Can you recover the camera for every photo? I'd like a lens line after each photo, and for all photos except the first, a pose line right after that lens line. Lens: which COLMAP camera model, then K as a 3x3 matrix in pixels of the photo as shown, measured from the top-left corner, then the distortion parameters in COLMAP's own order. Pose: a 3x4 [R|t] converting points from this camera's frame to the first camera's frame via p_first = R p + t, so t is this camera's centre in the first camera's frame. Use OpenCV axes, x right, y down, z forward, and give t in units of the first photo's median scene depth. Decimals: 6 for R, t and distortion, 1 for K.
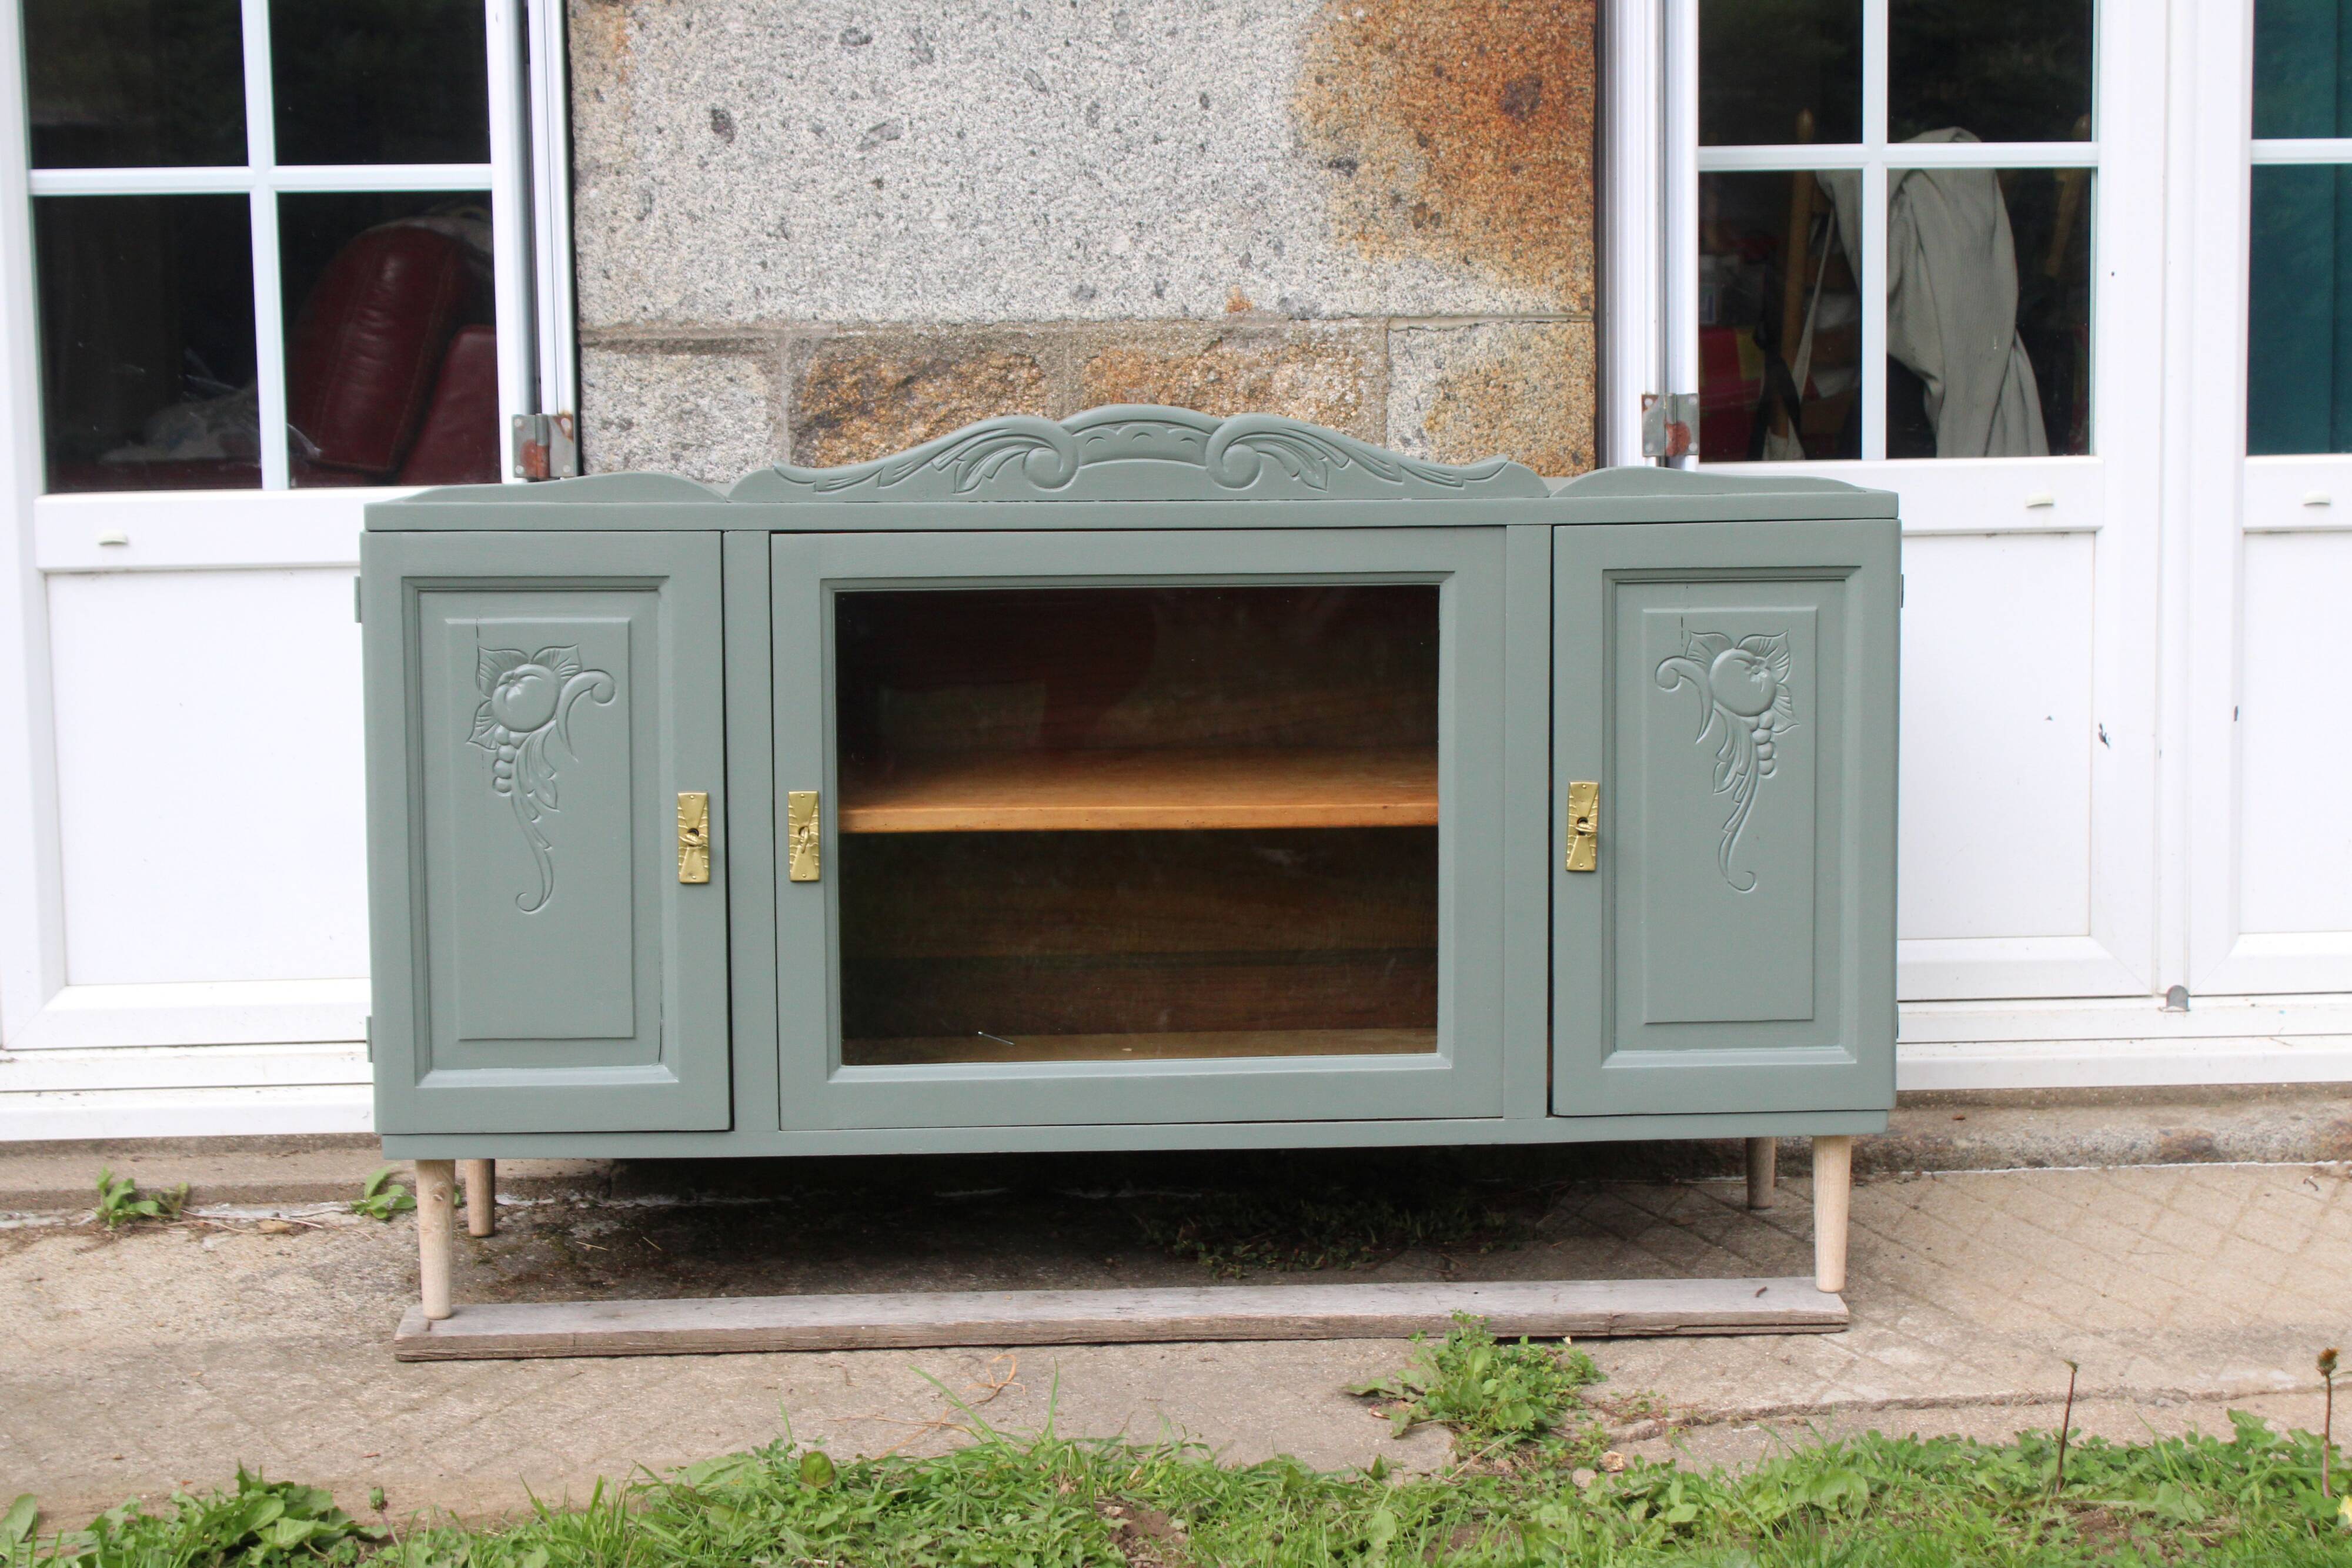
lens RADIAL K [[3892.5, 0, 1176.0], [0, 3892.5, 775.1], [0, 0, 1]] dist [-0.018883, 0.124393]
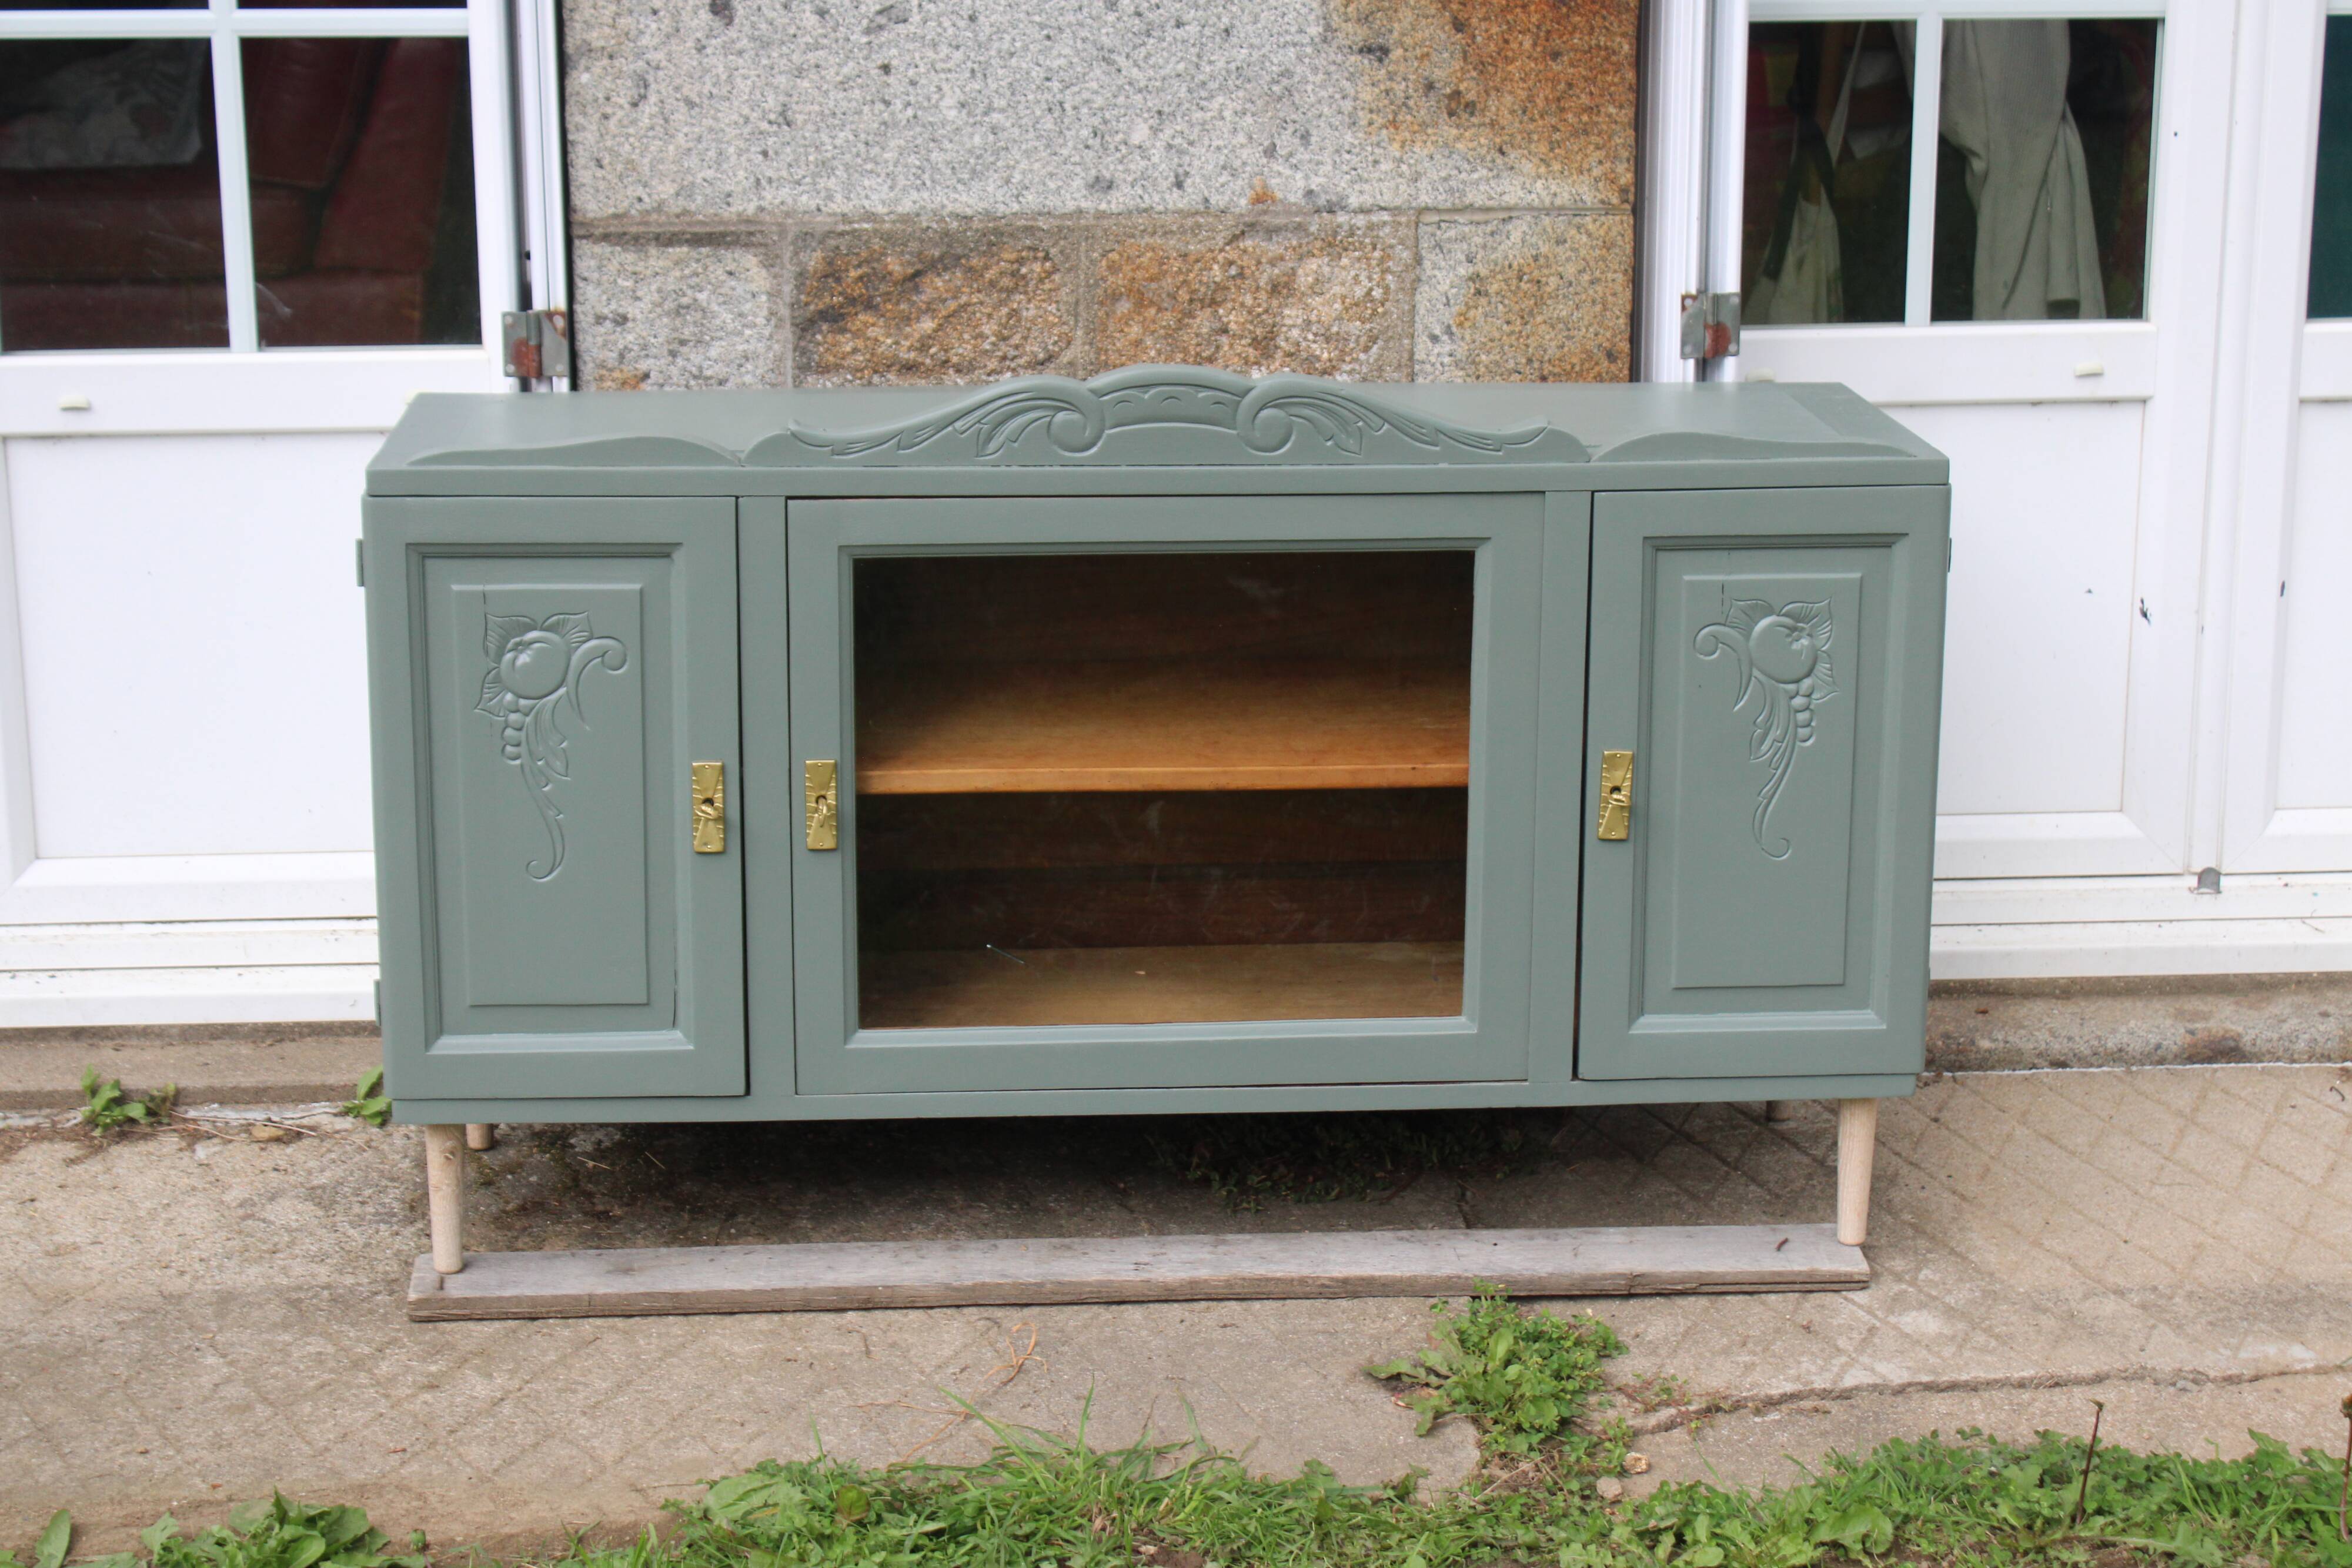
lens RADIAL K [[4227.2, 0, 1167.8], [0, 4227.2, 771.1], [0, 0, 1]] dist [0.011858, 0.059434]
pose [[0.999830, 0.007240, 0.016965, -0.023833], [-0.009565, 0.989927, 0.141258, -0.128380], [-0.015771, -0.141397, 0.989827, -0.046174]]
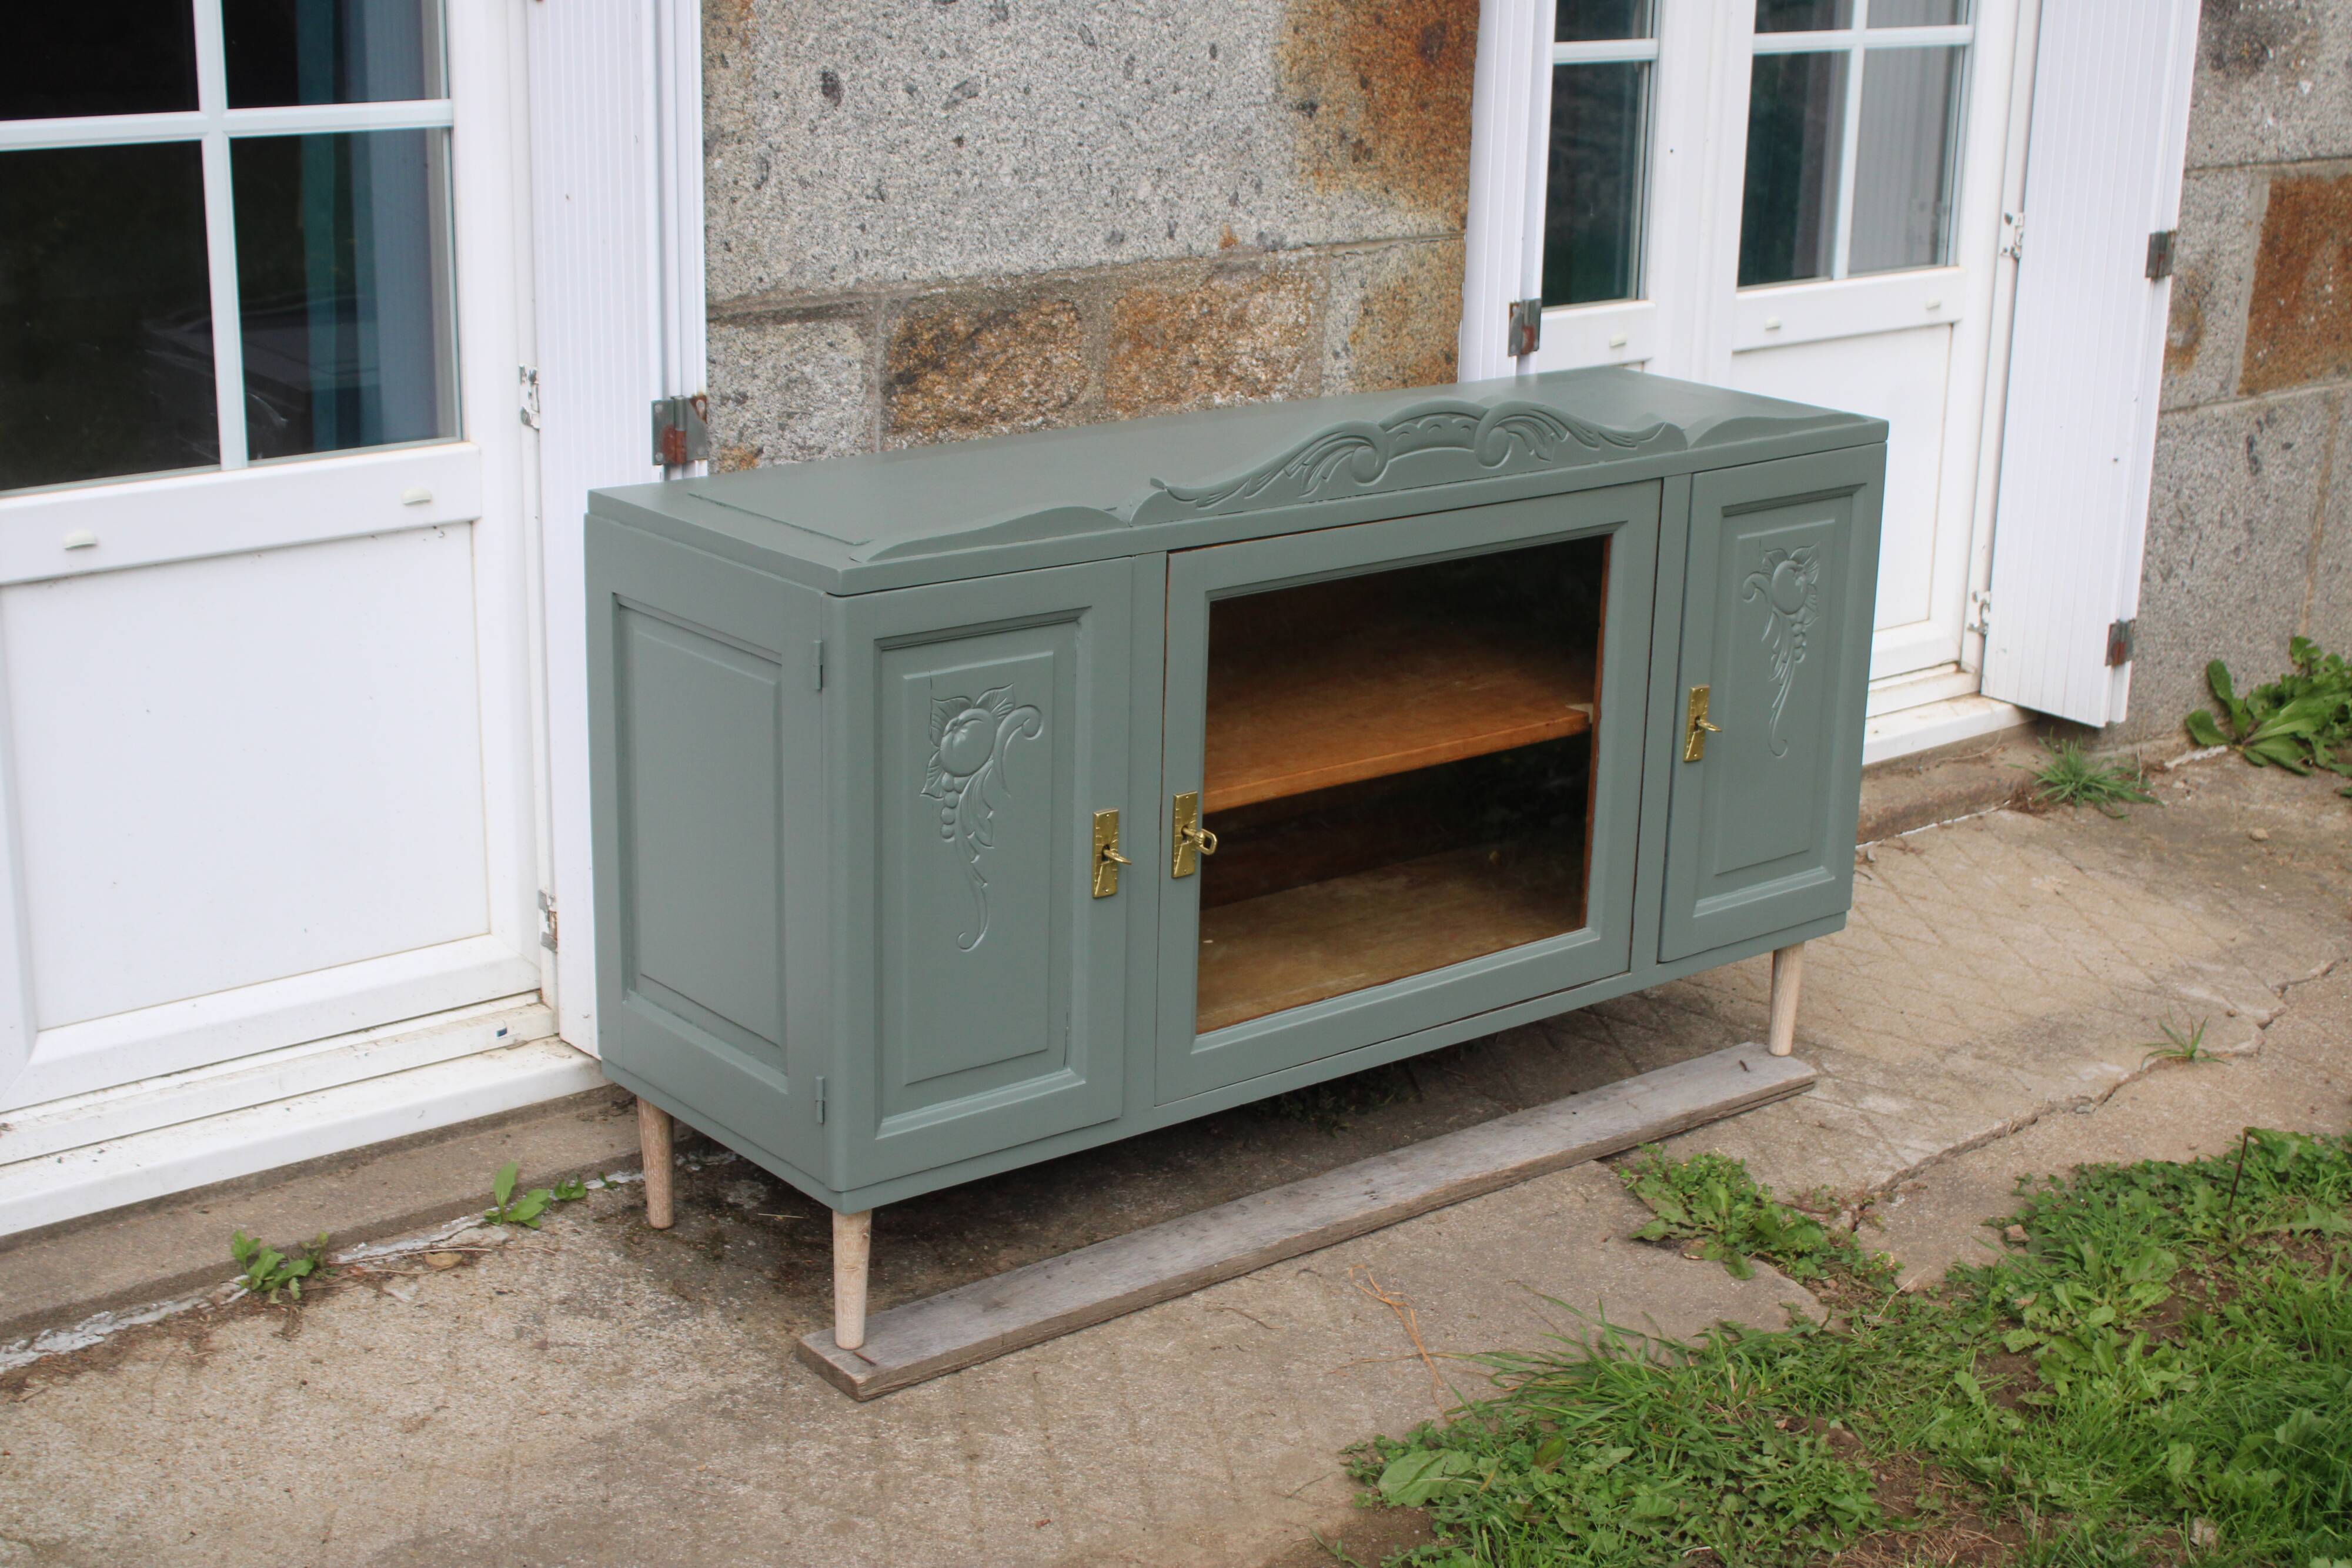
lens RADIAL K [[3351.7, 0, 1172.7], [0, 3351.7, 773.3], [0, 0, 1]] dist [-0.062191, 0.158901]
pose [[0.809480, -0.139202, 0.570408, -0.544783], [0.035361, 0.981284, 0.189290, -0.152821], [-0.586082, -0.133056, 0.799252, 0.255097]]
